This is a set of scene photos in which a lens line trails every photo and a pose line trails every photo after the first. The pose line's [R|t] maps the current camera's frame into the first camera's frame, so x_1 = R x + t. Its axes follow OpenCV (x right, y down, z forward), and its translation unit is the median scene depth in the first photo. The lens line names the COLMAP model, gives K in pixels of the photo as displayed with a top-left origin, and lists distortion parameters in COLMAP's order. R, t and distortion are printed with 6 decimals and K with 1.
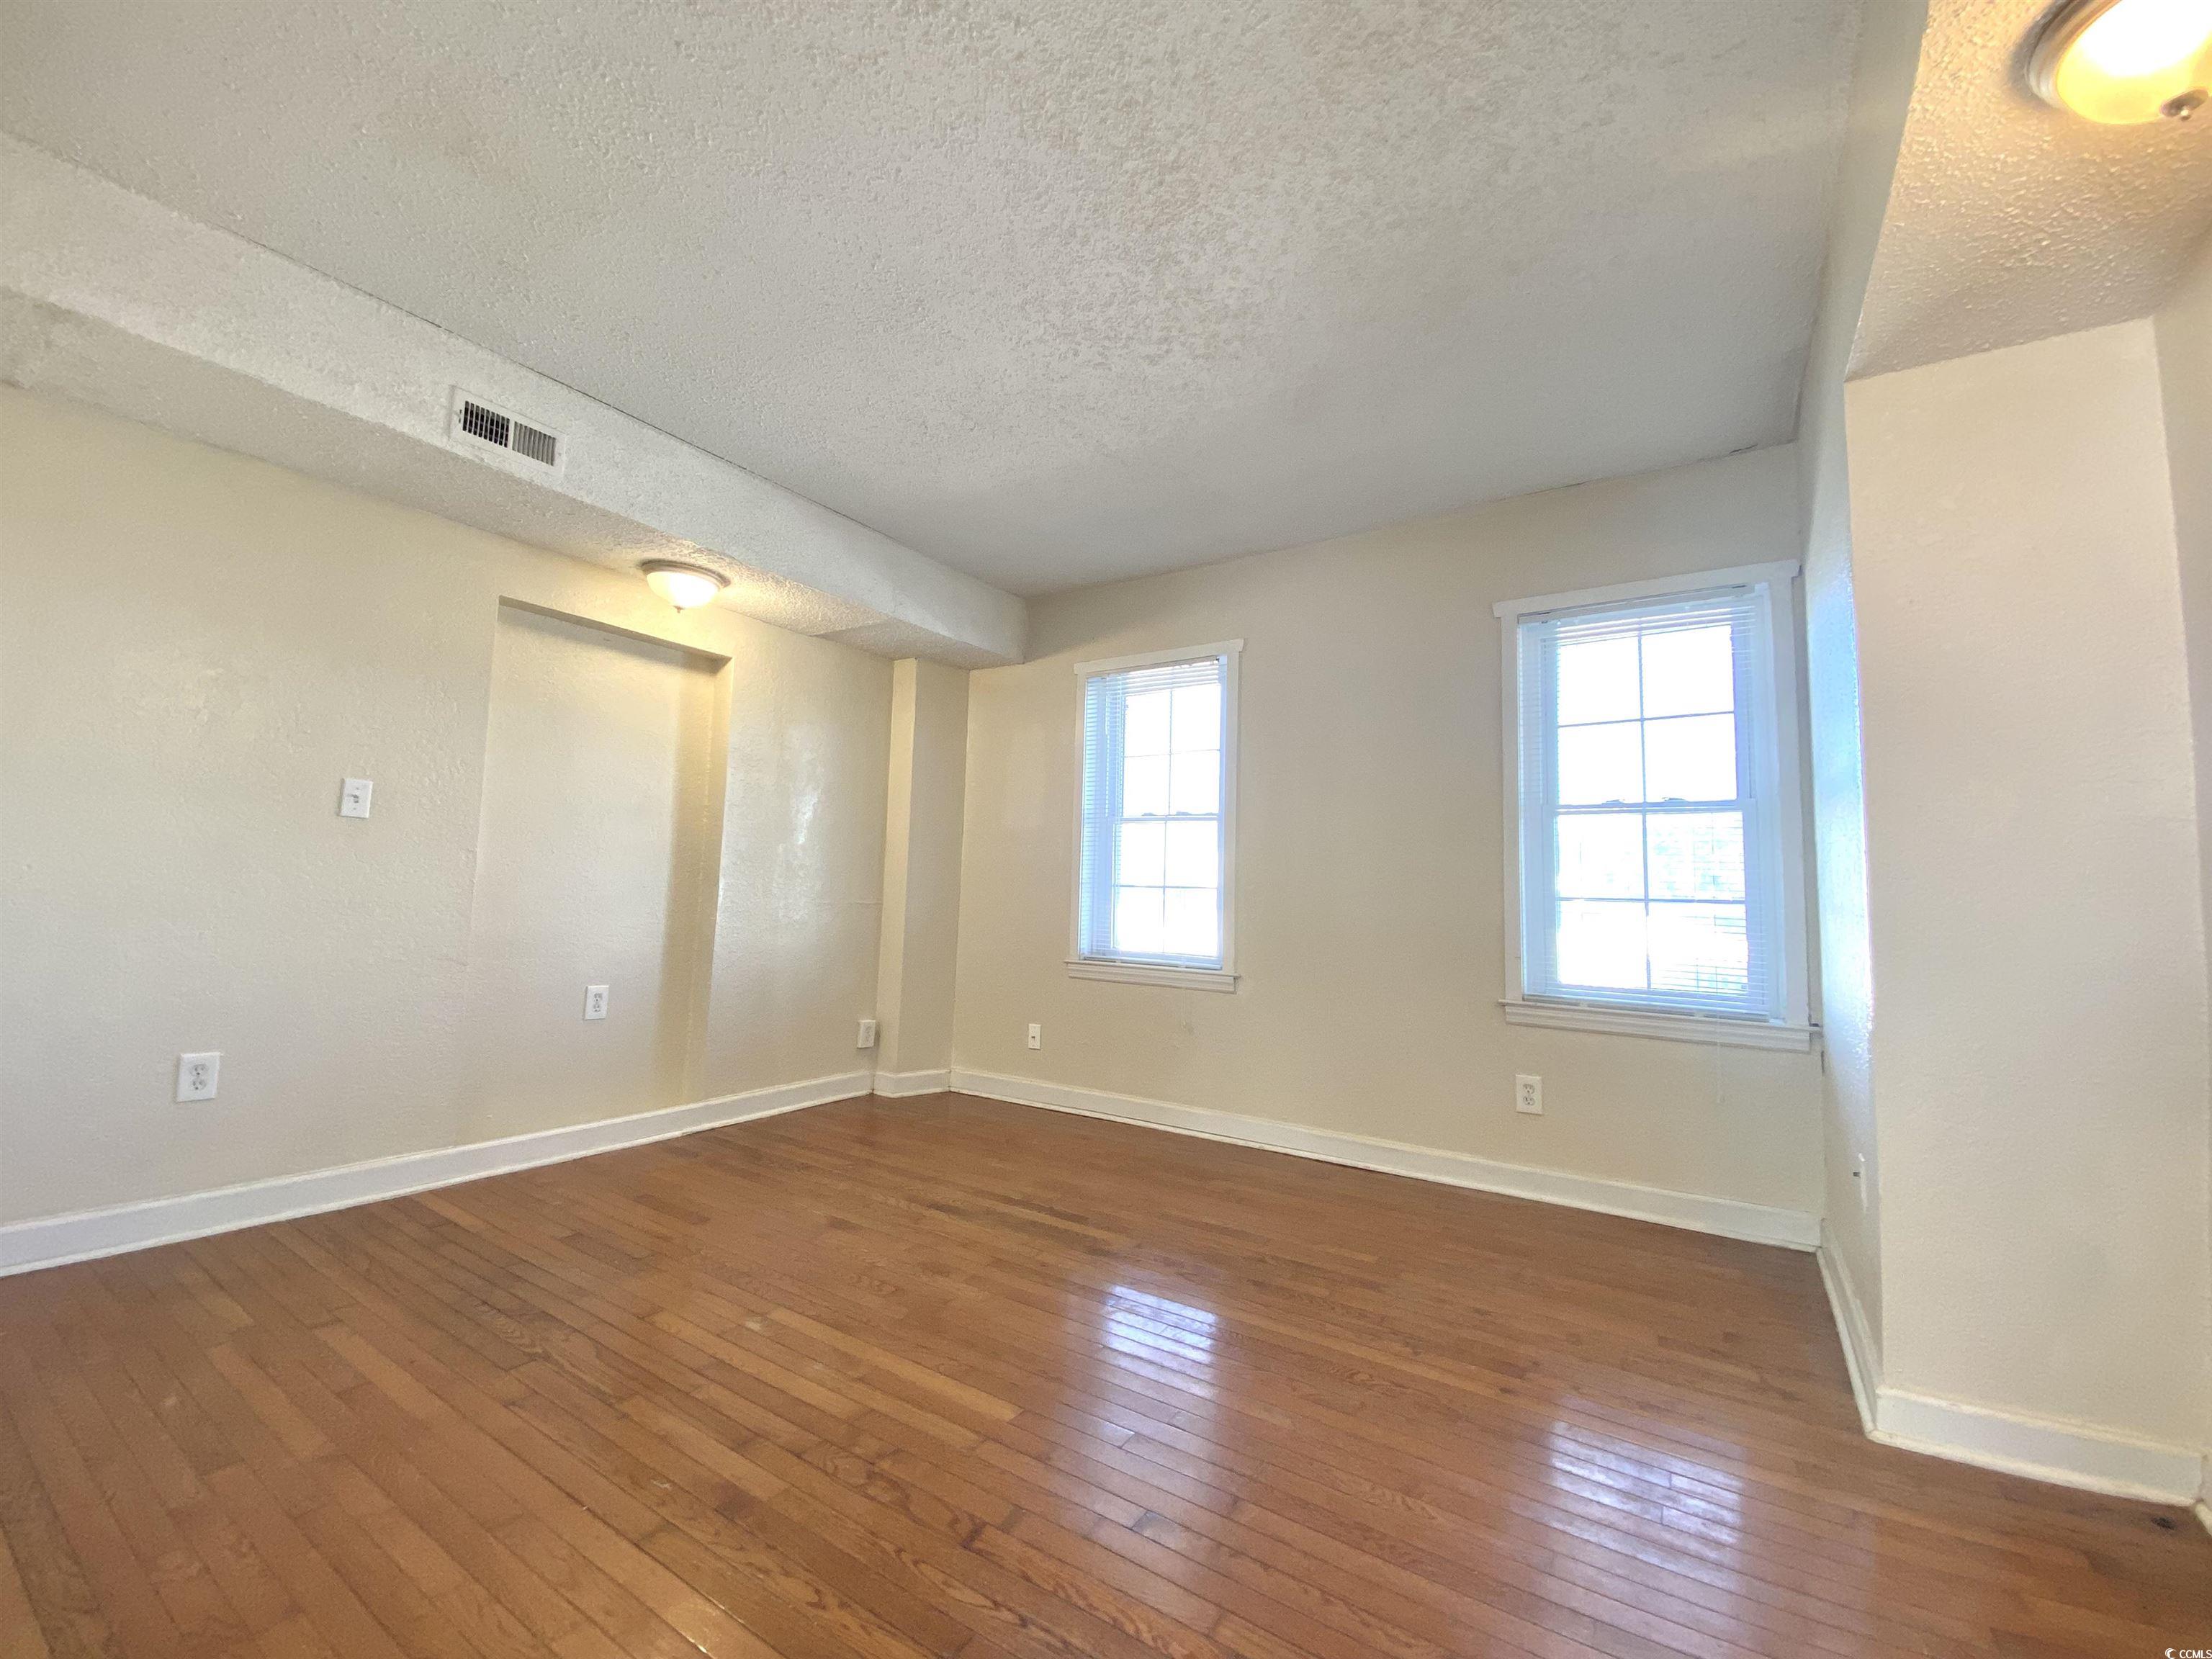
lens RADIAL K [[894.4, 0, 1106.0], [0, 894.4, 829.5], [0, 0, 1]] dist [0.028068, -0.018924]
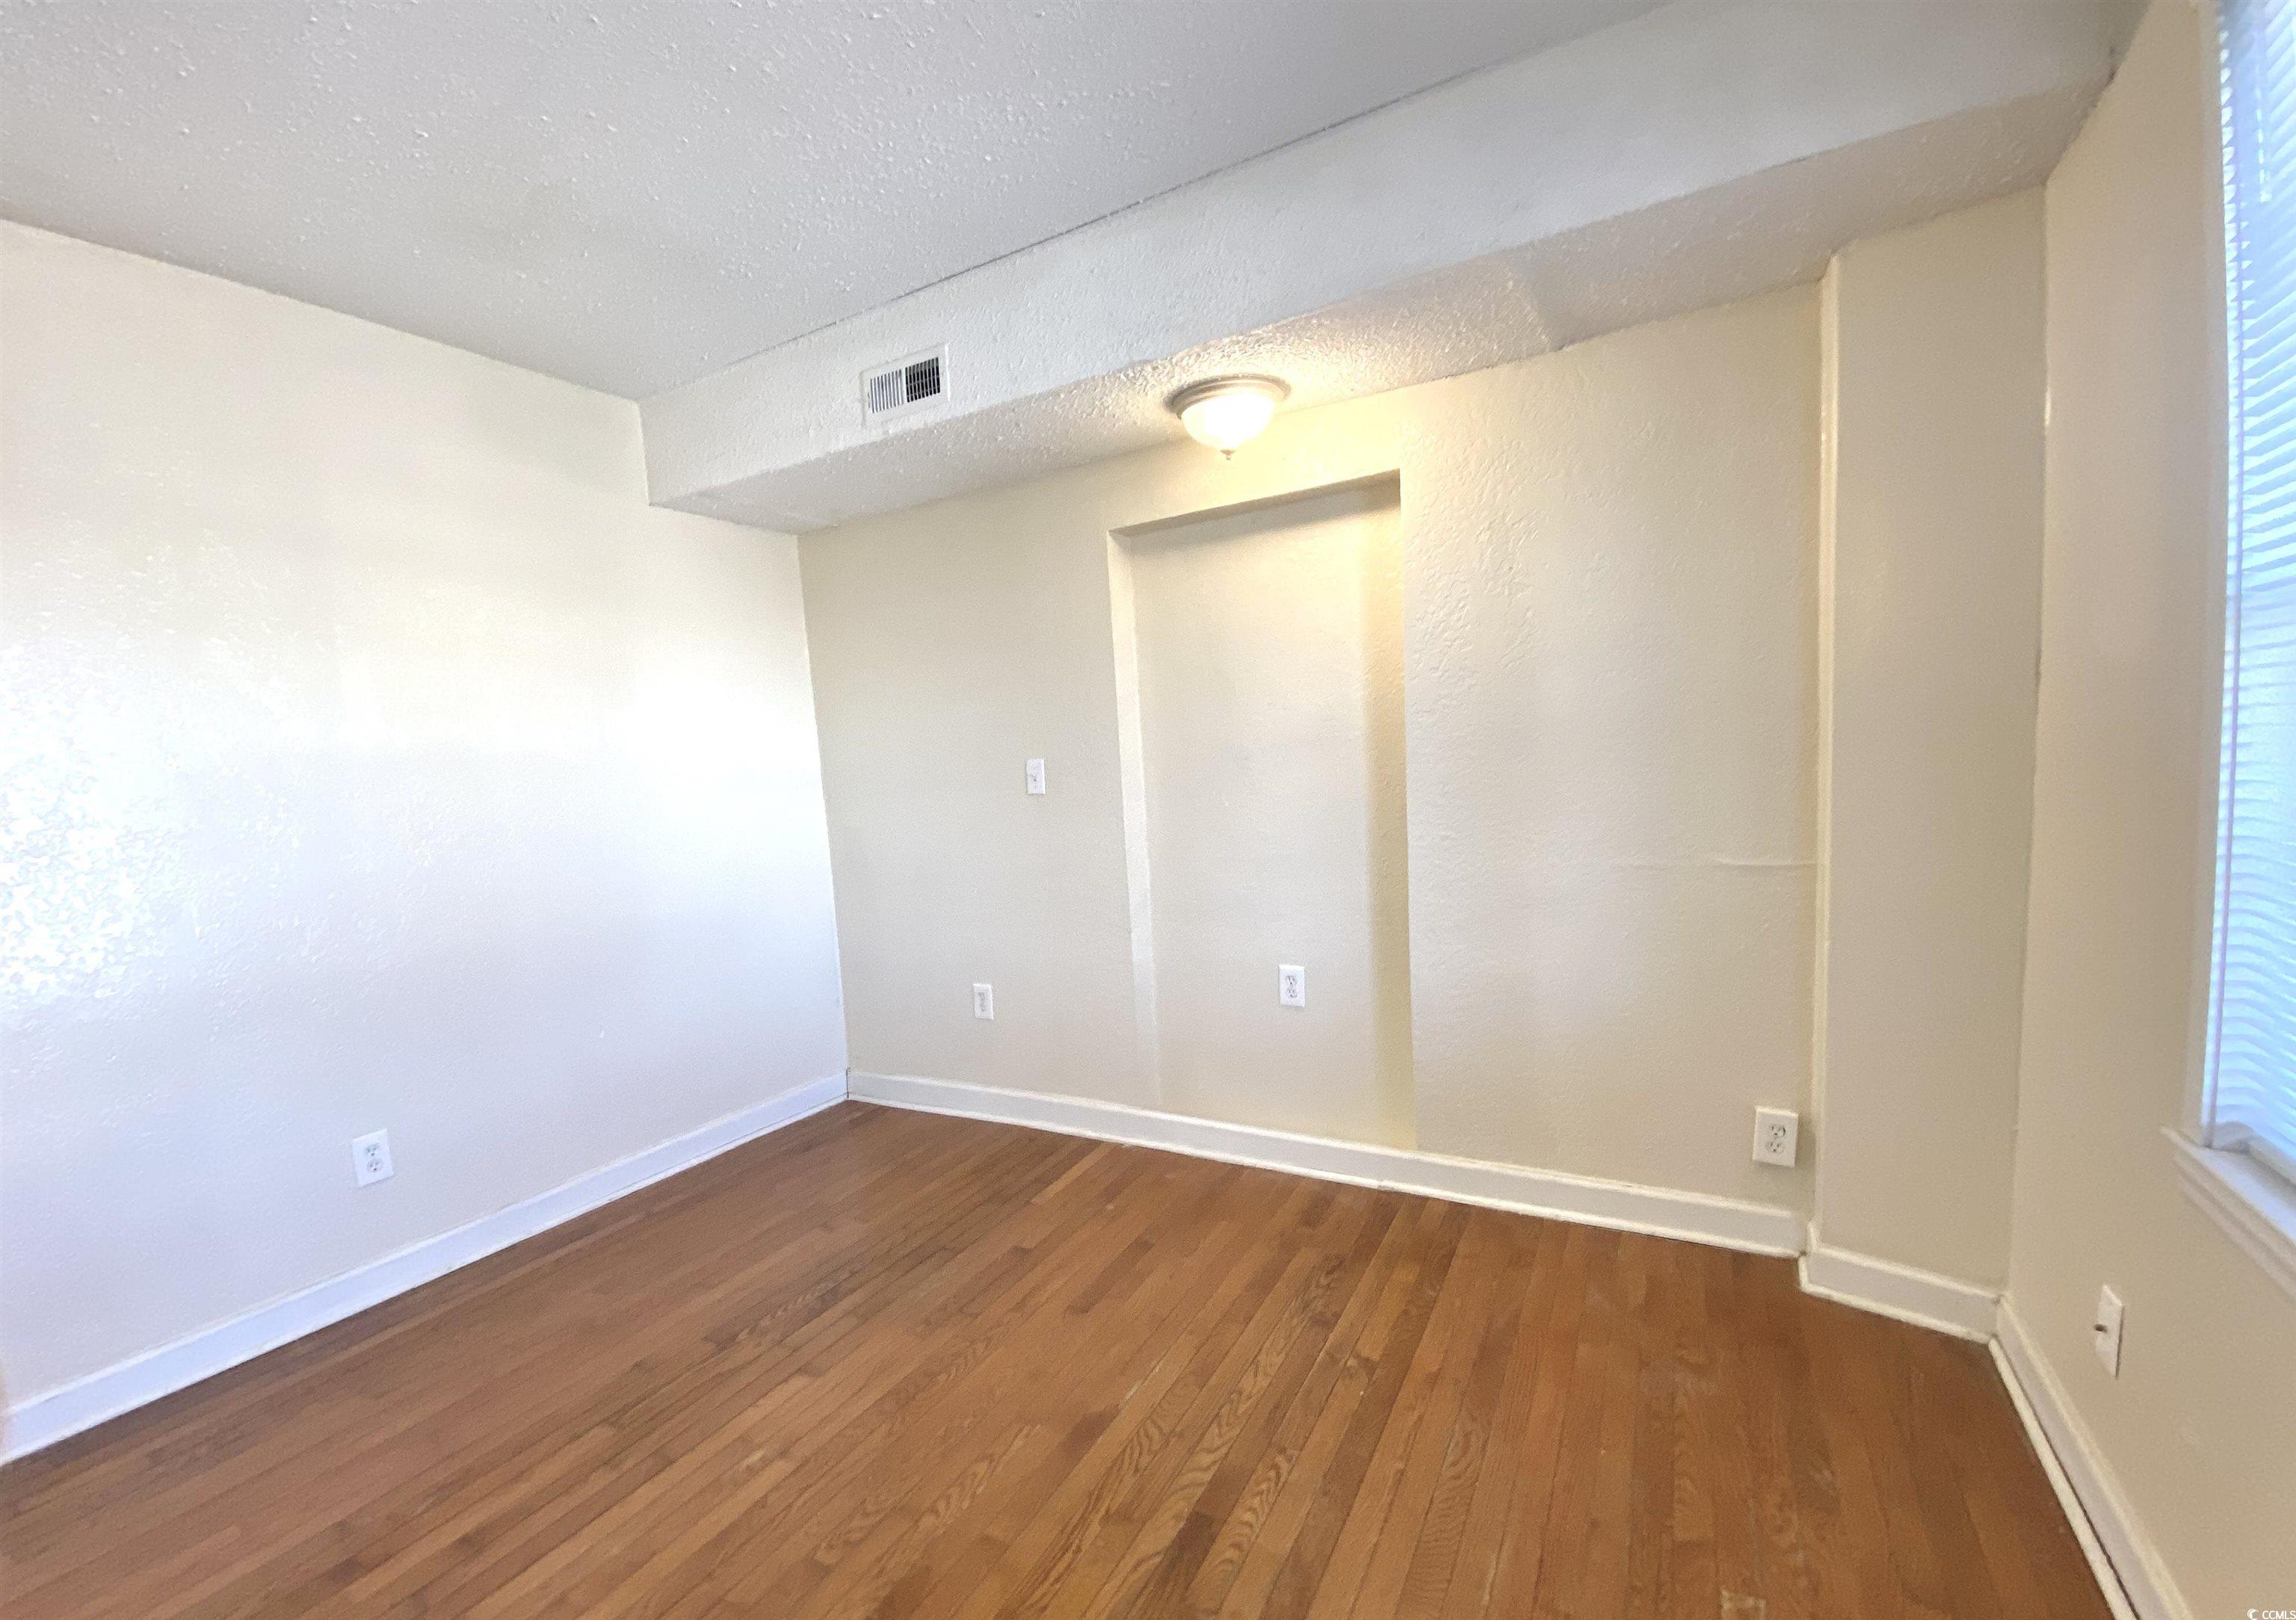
lens RADIAL K [[971.1, 0, 1142.0], [0, 971.1, 875.2], [0, 0, 1]] dist [0.058006, -0.042357]
pose [[0.041299, 0.081100, -0.995850, 0.358045], [0.138623, 0.986596, 0.086096, -0.000497], [0.989484, -0.141604, 0.029503, 1.050388]]
